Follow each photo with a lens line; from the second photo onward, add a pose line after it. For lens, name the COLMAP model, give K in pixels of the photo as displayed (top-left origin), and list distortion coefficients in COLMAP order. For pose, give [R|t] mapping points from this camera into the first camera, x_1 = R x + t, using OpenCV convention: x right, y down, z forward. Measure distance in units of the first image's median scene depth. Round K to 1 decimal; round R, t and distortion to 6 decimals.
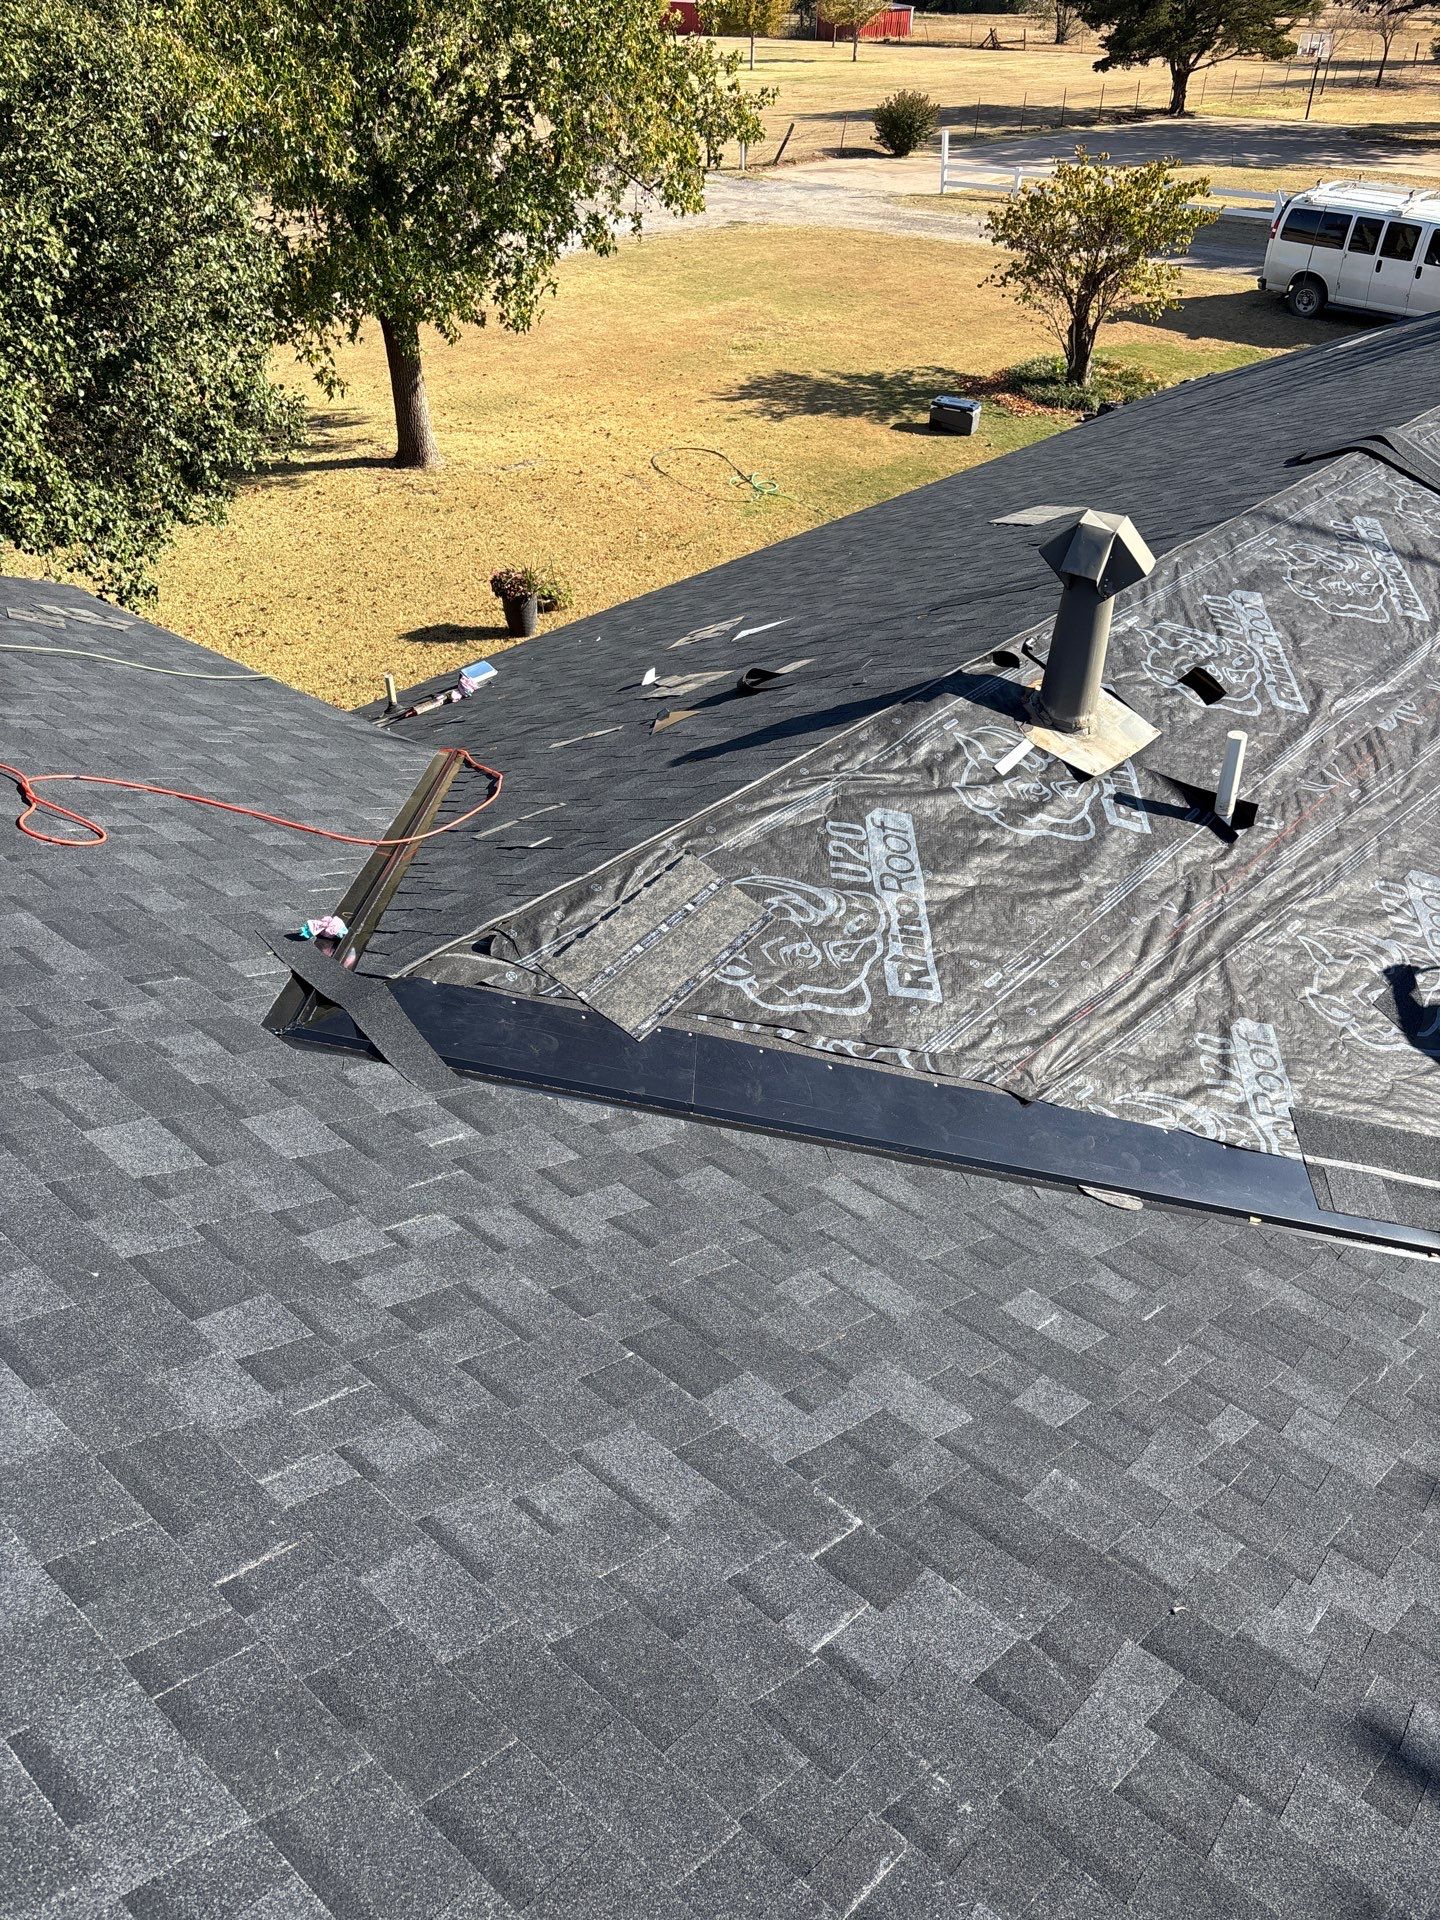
lens RADIAL K [[1499.6, 0, 716.5], [0, 1499.6, 966.6], [0, 0, 1]] dist [0.077056, -0.066114]
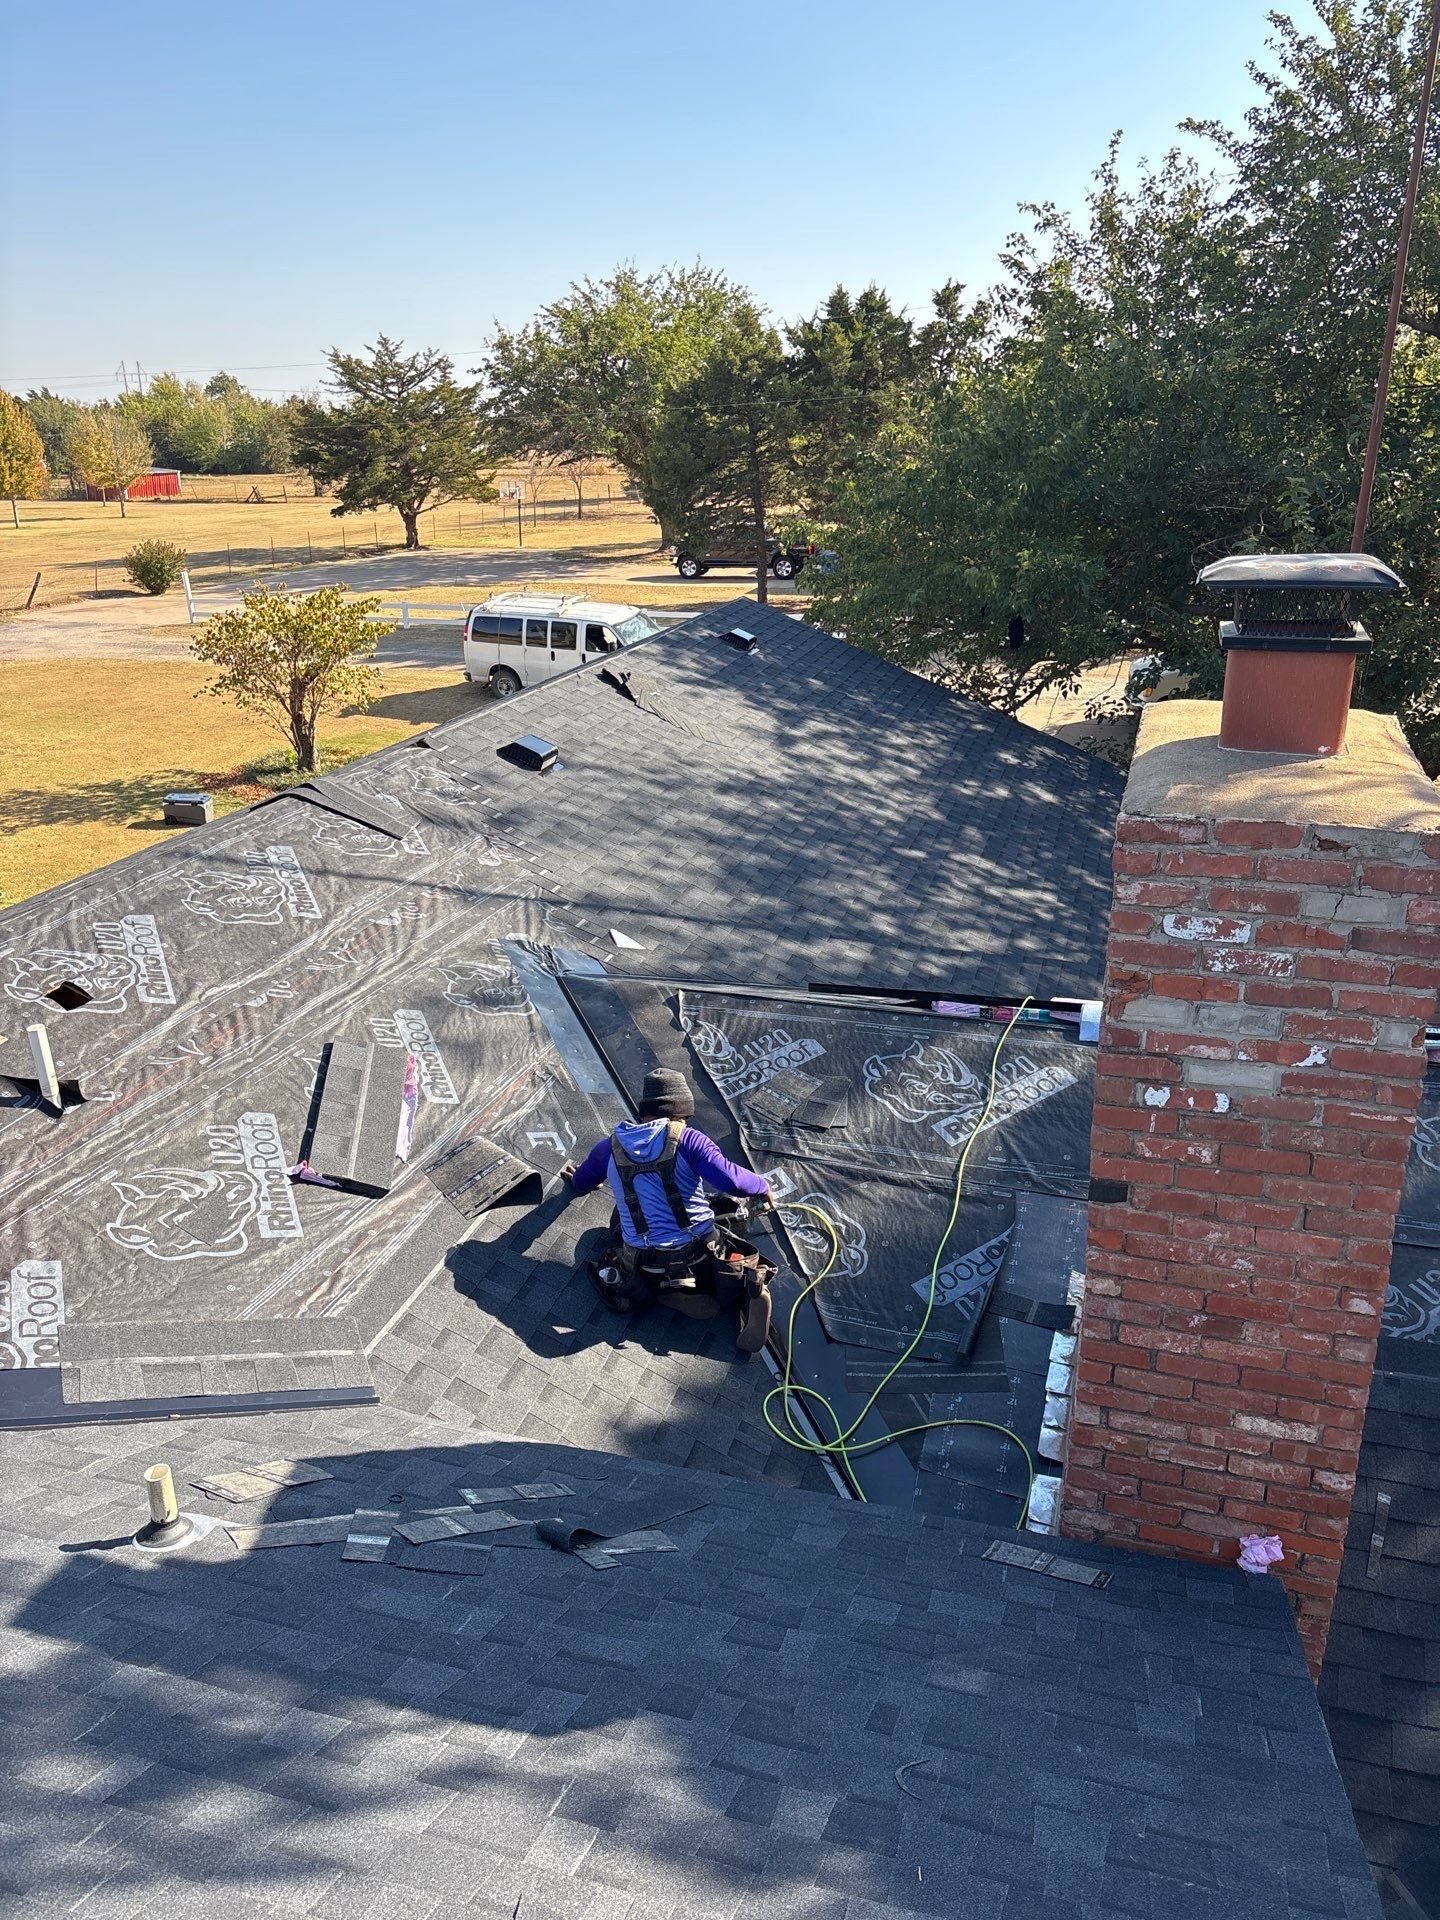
lens RADIAL K [[1499.6, 0, 716.8], [0, 1499.6, 962.9], [0, 0, 1]] dist [0.077056, -0.066114]
pose [[0.916124, -0.160803, 0.367233, 0.084081], [0.244171, 0.950334, -0.192994, 0.032509], [-0.317960, 0.266474, 0.909887, -0.053209]]
